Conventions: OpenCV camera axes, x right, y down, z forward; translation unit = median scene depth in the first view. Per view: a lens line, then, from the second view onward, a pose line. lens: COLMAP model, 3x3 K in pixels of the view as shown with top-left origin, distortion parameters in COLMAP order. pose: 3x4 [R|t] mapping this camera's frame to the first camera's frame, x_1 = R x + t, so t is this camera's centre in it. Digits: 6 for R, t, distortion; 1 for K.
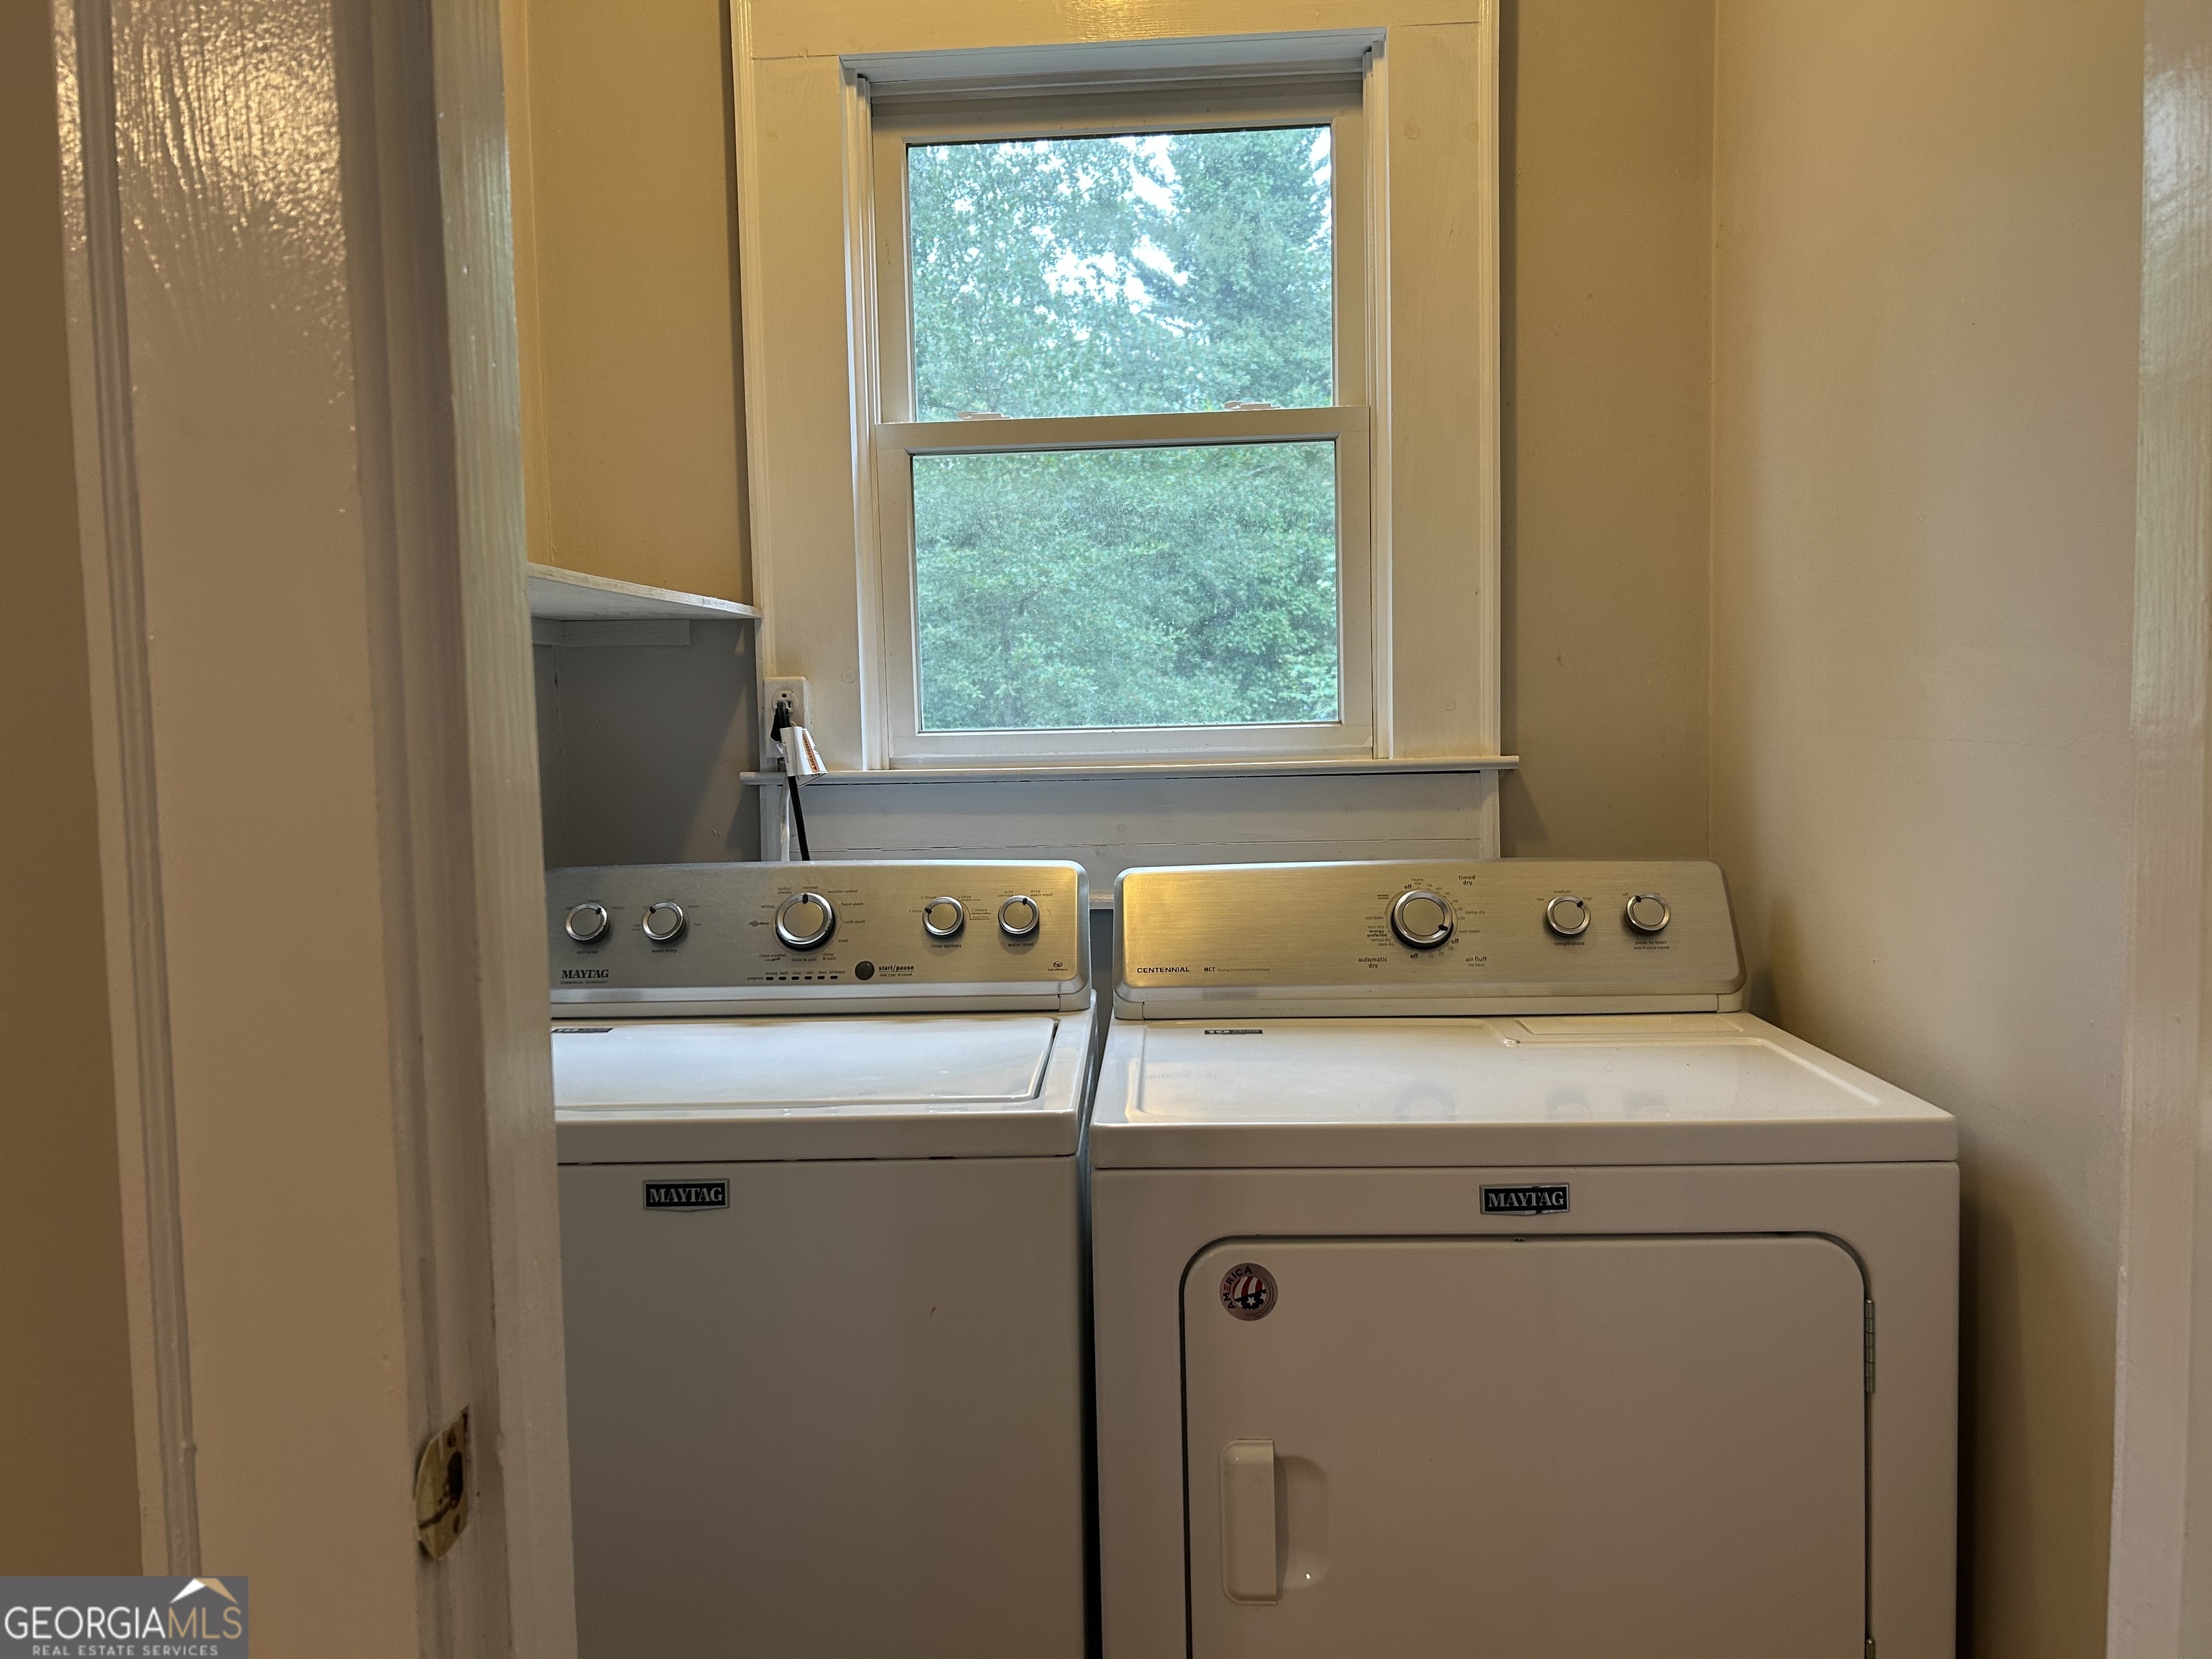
lens RADIAL K [[1653.0, 0, 1101.3], [0, 1653.0, 825.3], [0, 0, 1]] dist [0.047001, -0.058404]
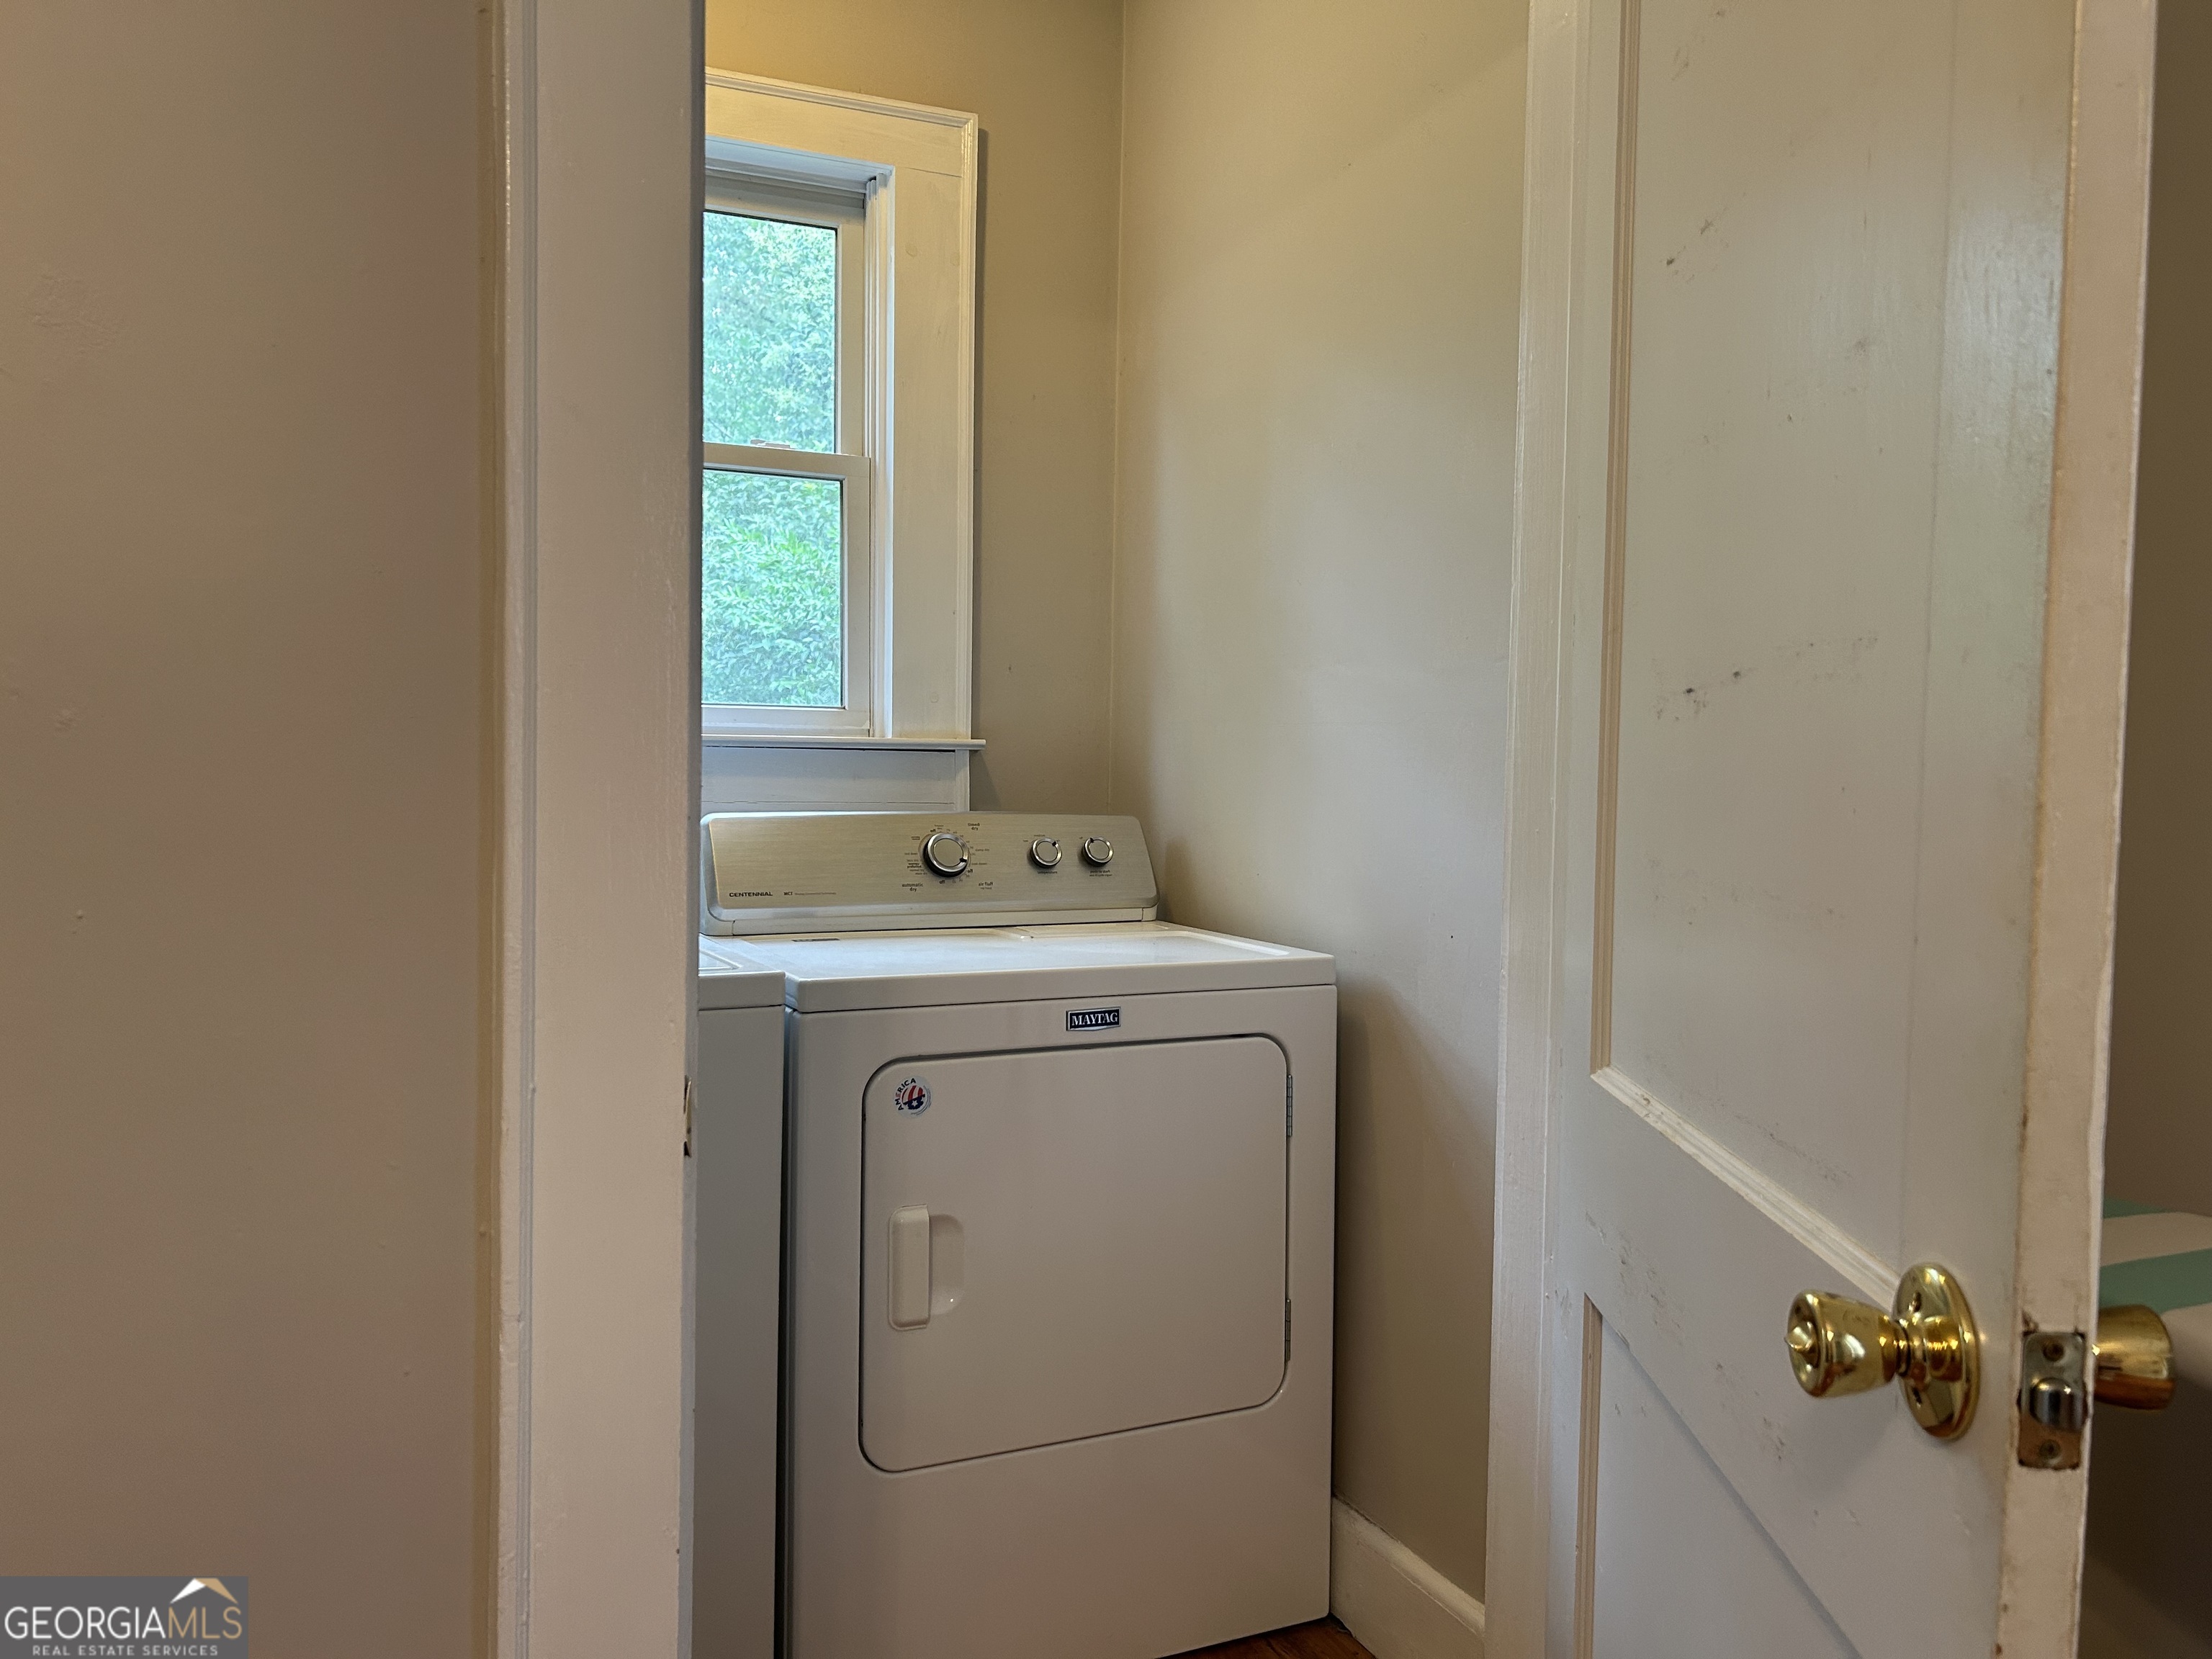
lens RADIAL K [[1653.0, 0, 1106.4], [0, 1653.0, 829.5], [0, 0, 1]] dist [0.047001, -0.058404]
pose [[0.879103, 0.015142, 0.476392, -0.317973], [-0.002165, 0.999612, -0.027776, 0.073358], [-0.476627, 0.023386, 0.878794, -0.210420]]
